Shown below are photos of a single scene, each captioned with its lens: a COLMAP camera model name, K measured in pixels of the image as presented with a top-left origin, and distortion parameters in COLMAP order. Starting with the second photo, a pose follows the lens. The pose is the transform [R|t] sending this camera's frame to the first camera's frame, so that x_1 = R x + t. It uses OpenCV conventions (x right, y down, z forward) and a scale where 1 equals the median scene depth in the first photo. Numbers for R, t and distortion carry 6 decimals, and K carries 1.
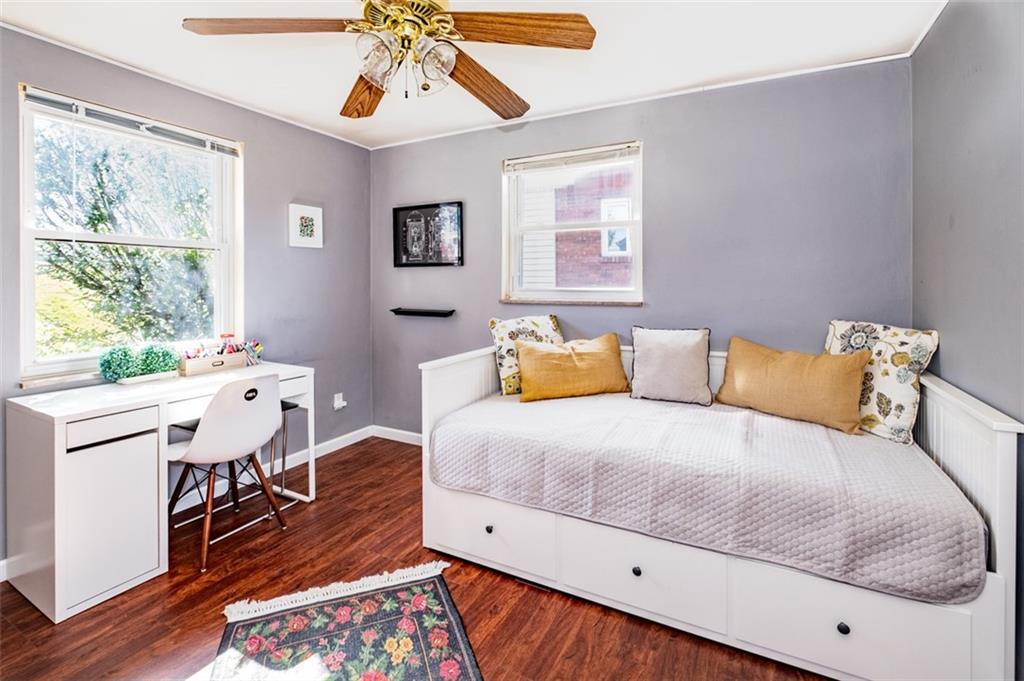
lens RADIAL K [[463.9, 0, 501.3], [0, 463.9, 301.9], [0, 0, 1]] dist [-0.000635, -0.000459]
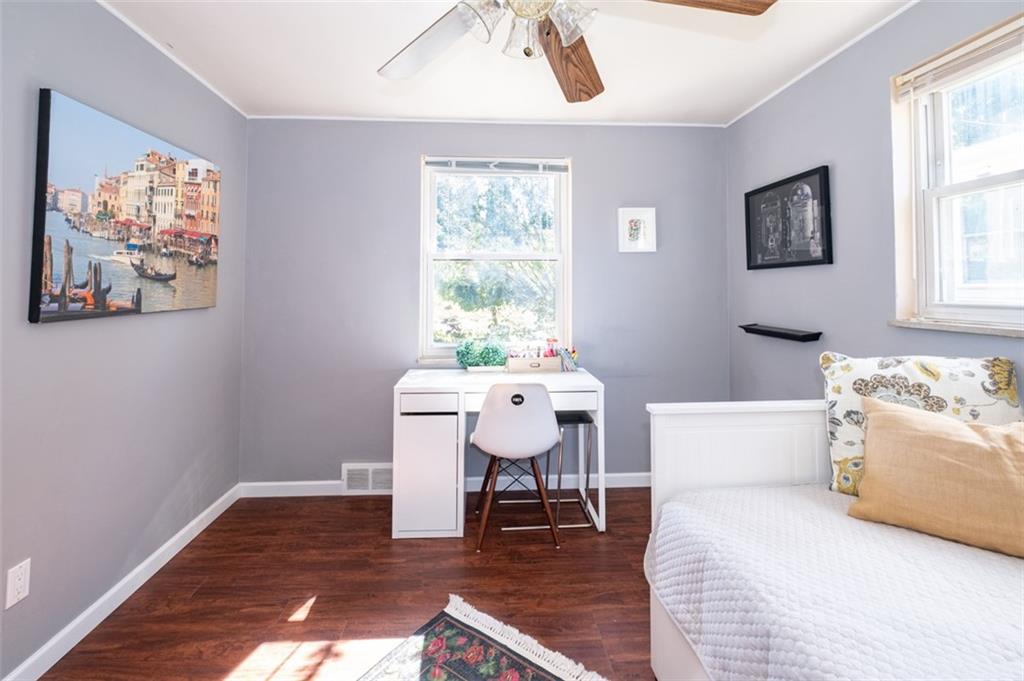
lens RADIAL K [[462.4, 0, 511.0], [0, 462.4, 284.2], [0, 0, 1]] dist [-0.003373, -0.000289]
pose [[0.539607, -0.009907, -0.841859, 0.270375], [-0.032667, 0.998931, -0.032695, -0.018691], [0.841283, 0.045143, 0.538707, 0.359784]]
